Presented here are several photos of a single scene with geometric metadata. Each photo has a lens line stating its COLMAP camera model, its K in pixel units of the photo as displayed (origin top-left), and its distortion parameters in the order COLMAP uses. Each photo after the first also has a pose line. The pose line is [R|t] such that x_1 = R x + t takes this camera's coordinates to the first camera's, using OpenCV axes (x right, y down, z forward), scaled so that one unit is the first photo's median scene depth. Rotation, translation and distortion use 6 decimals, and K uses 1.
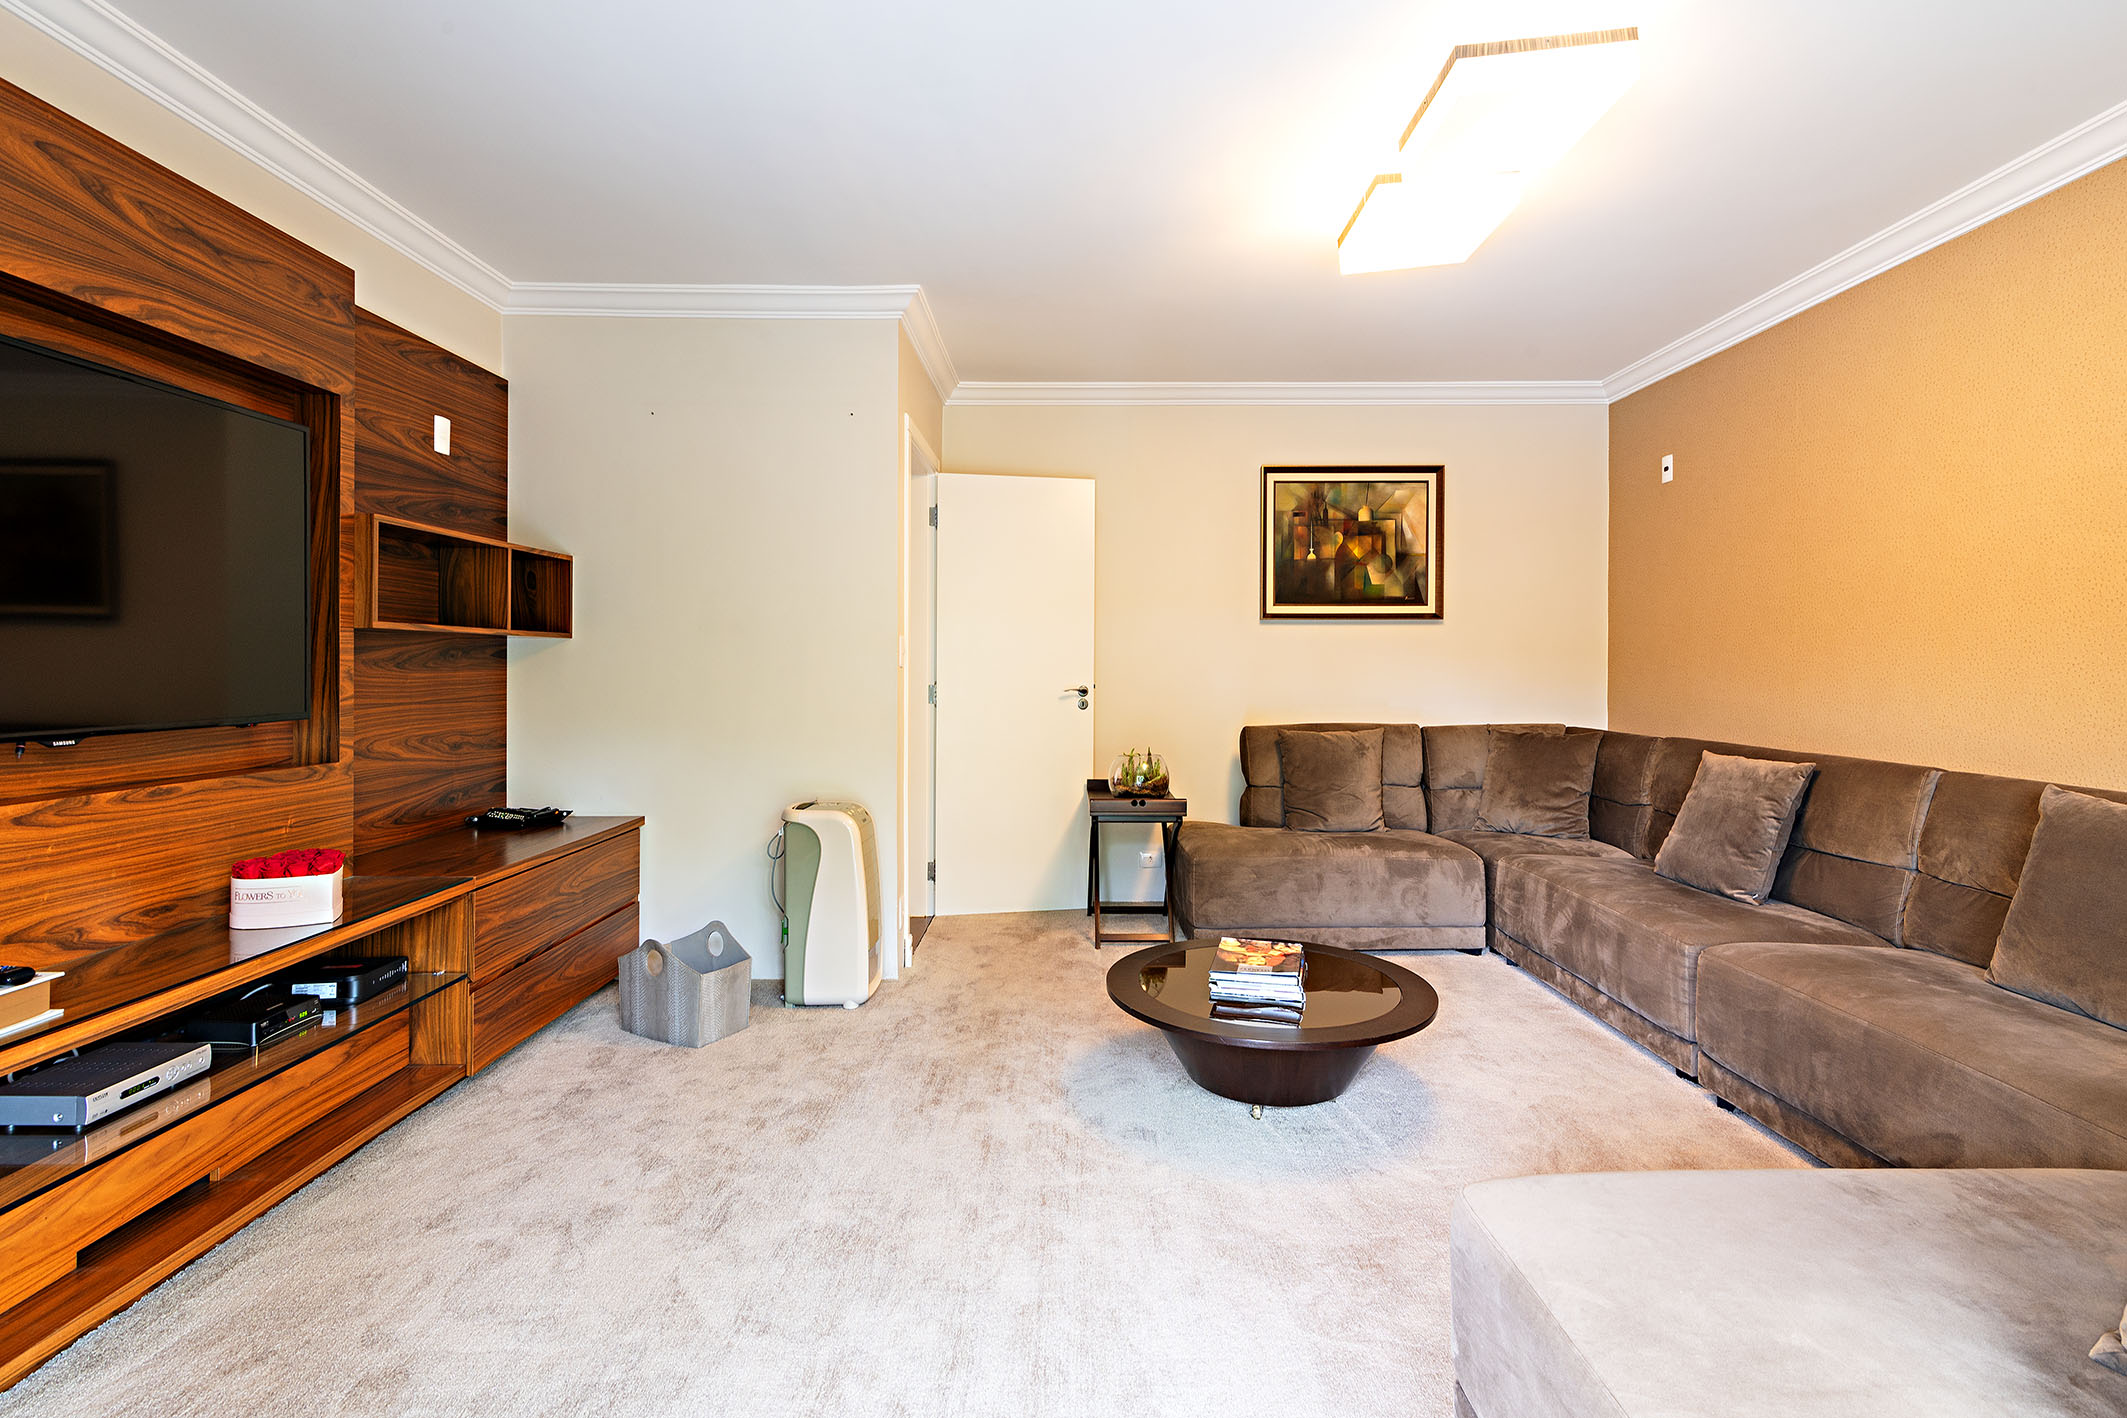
lens RADIAL K [[1028.9, 0, 1071.0], [0, 1028.9, 643.5], [0, 0, 1]] dist [0.016981, -0.001491]
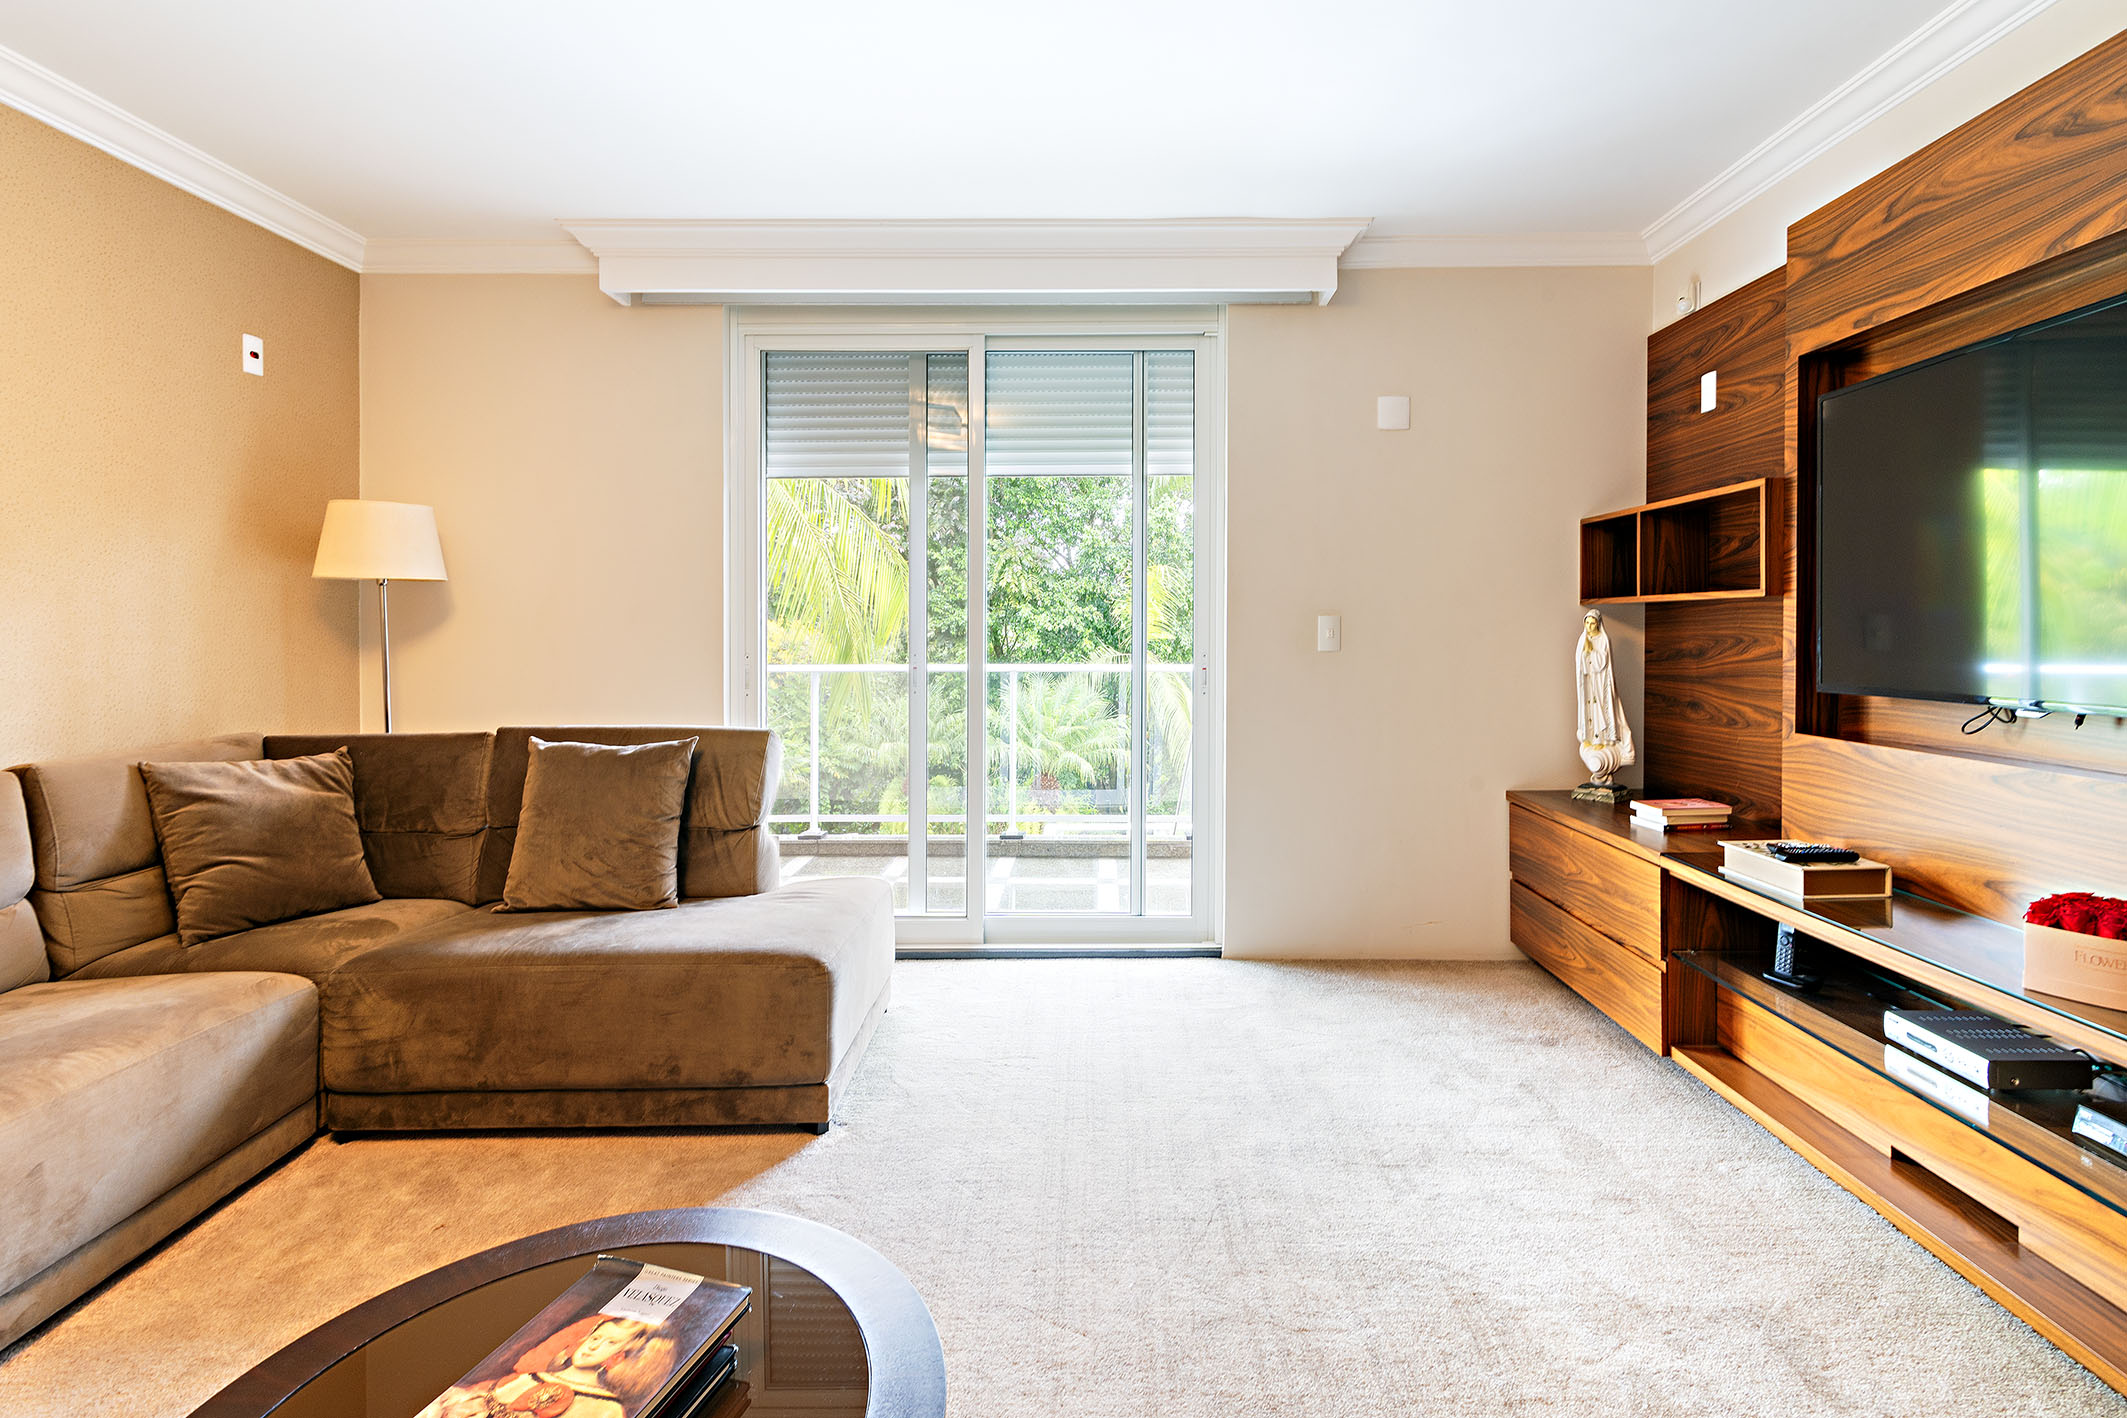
lens RADIAL K [[1028.9, 0, 1071.0], [0, 1028.9, 643.5], [0, 0, 1]] dist [0.016981, -0.001491]
pose [[-0.999070, 0.011867, 0.041451, -0.078332], [0.011898, 0.999929, 0.000506, 0.013979], [-0.041442, 0.000999, -0.999140, 1.952995]]
